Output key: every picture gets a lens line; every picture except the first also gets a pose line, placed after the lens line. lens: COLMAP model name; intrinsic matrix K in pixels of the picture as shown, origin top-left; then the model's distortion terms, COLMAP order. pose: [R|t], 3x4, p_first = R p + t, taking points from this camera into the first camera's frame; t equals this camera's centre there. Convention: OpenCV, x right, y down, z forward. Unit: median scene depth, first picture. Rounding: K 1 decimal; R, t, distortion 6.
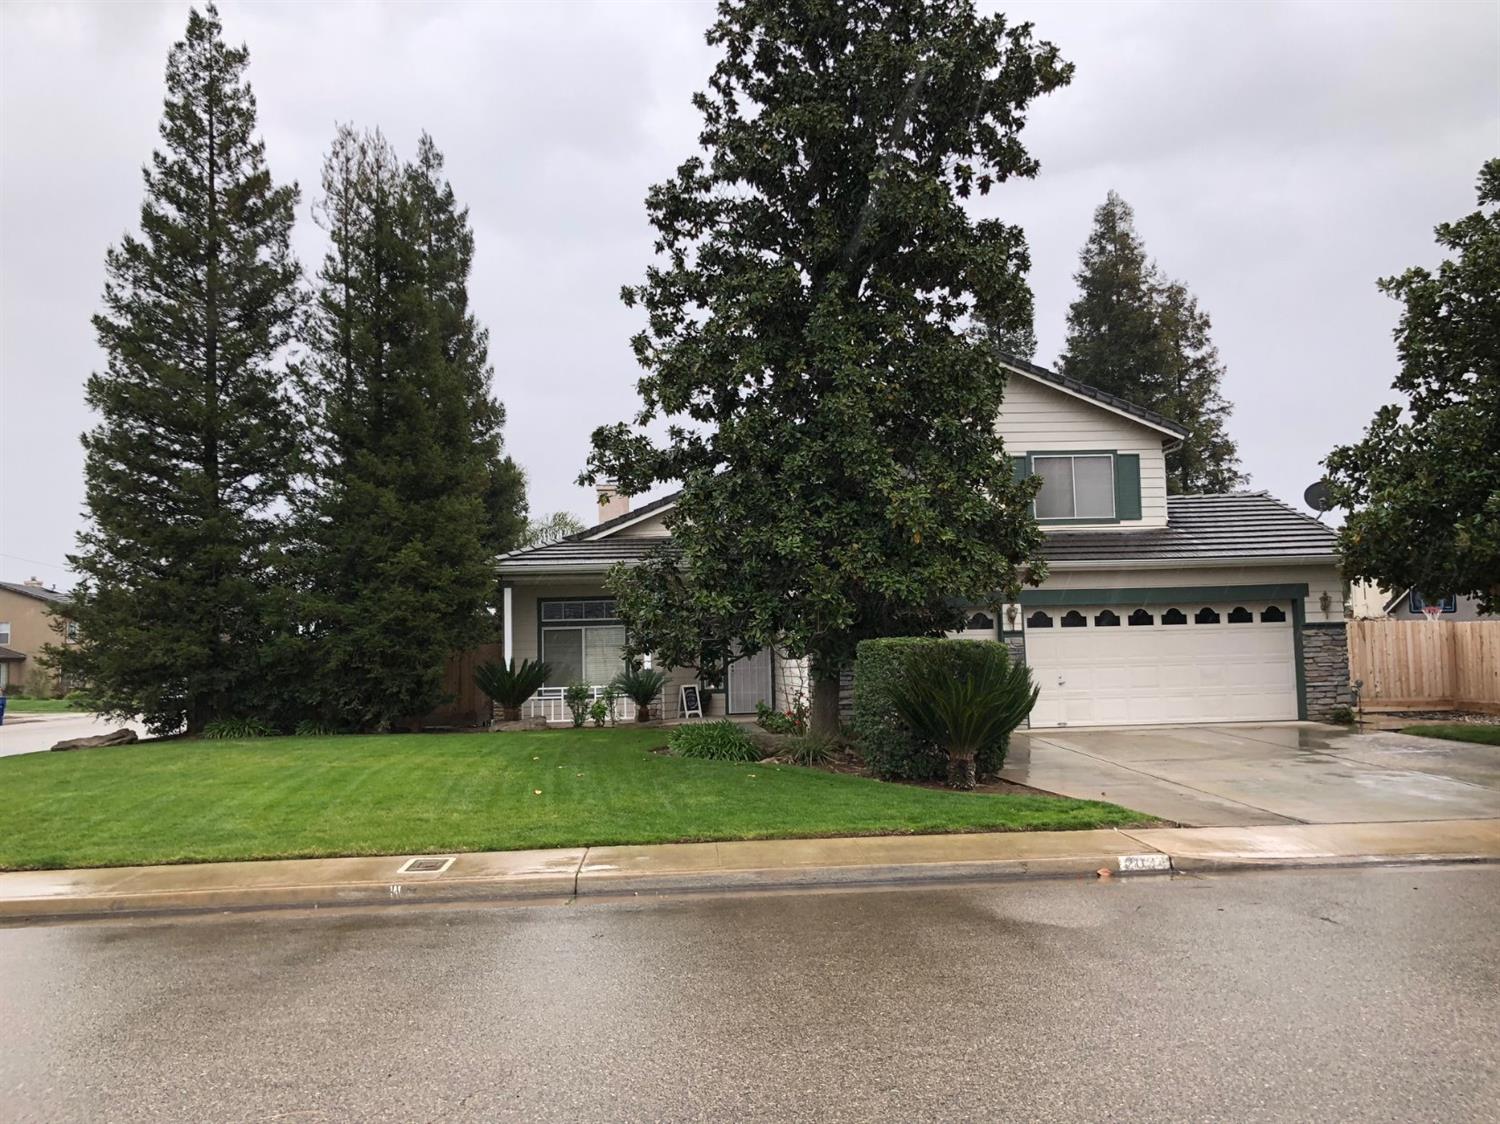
lens RADIAL K [[1225.5, 0, 750.0], [0, 1225.5, 562.0], [0, 0, 1]] dist [0.053905, -0.073468]
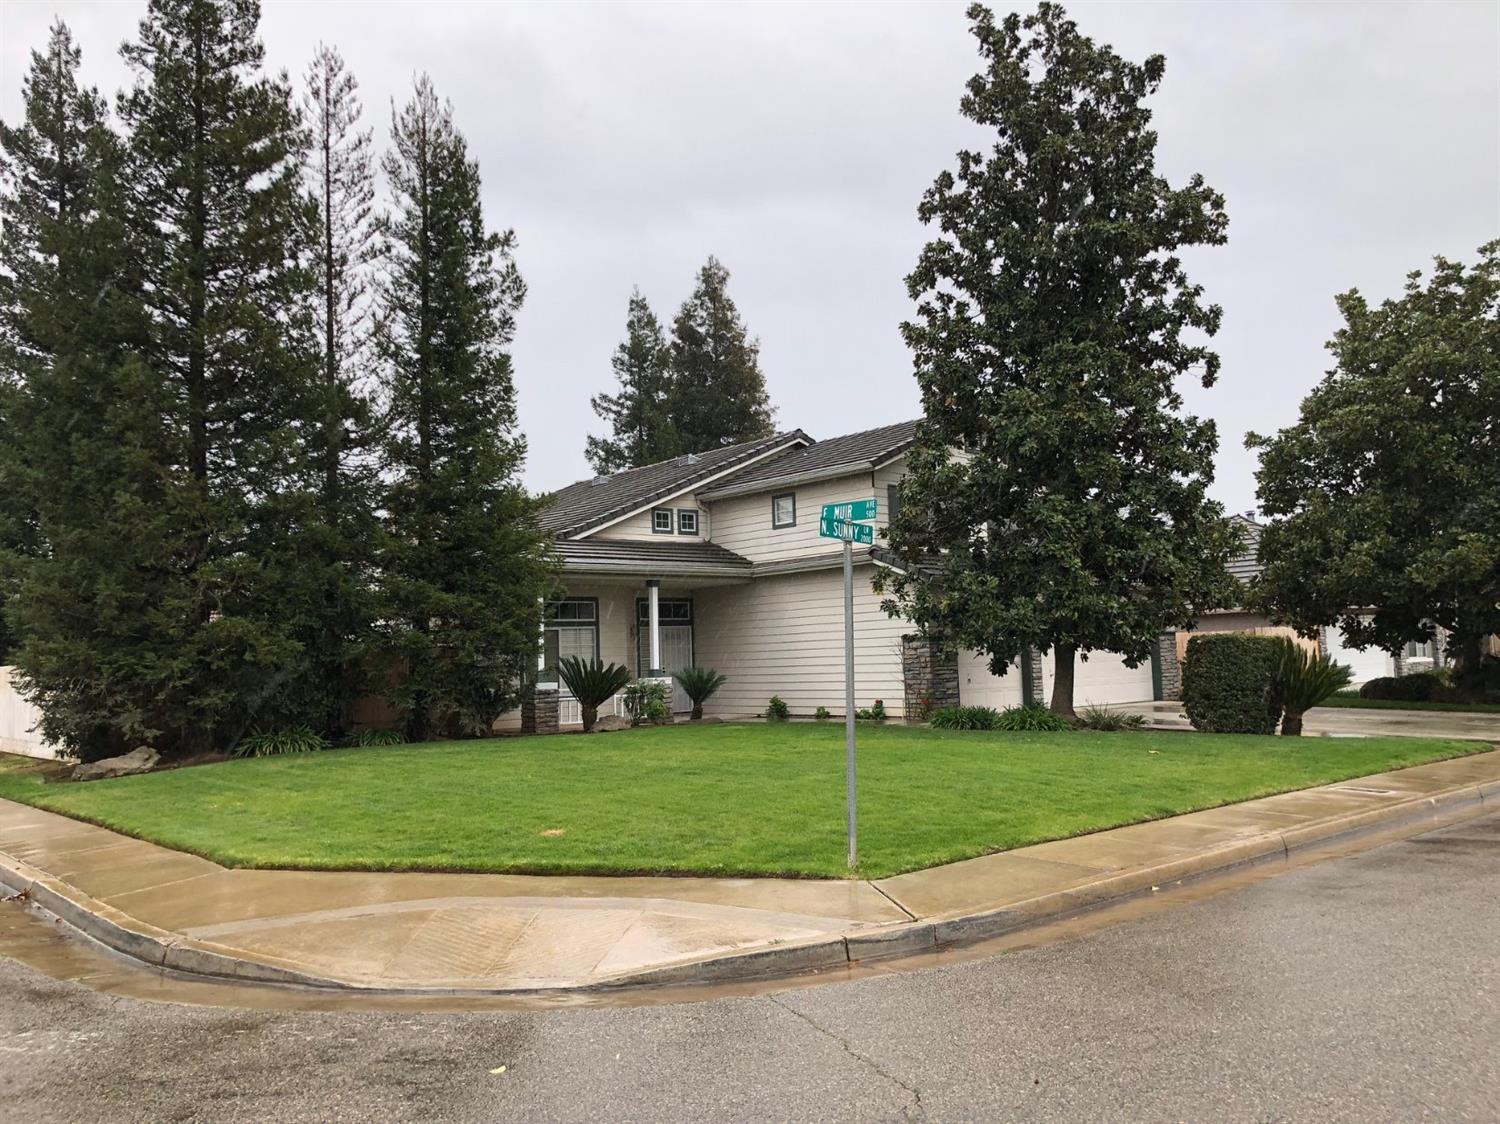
lens RADIAL K [[1225.5, 0, 750.0], [0, 1225.5, 562.0], [0, 0, 1]] dist [0.053905, -0.073468]
pose [[0.798947, 0.048013, 0.599482, -0.460692], [-0.037857, 0.998846, -0.029545, 0.018004], [-0.600209, 0.000911, 0.799843, 0.095562]]
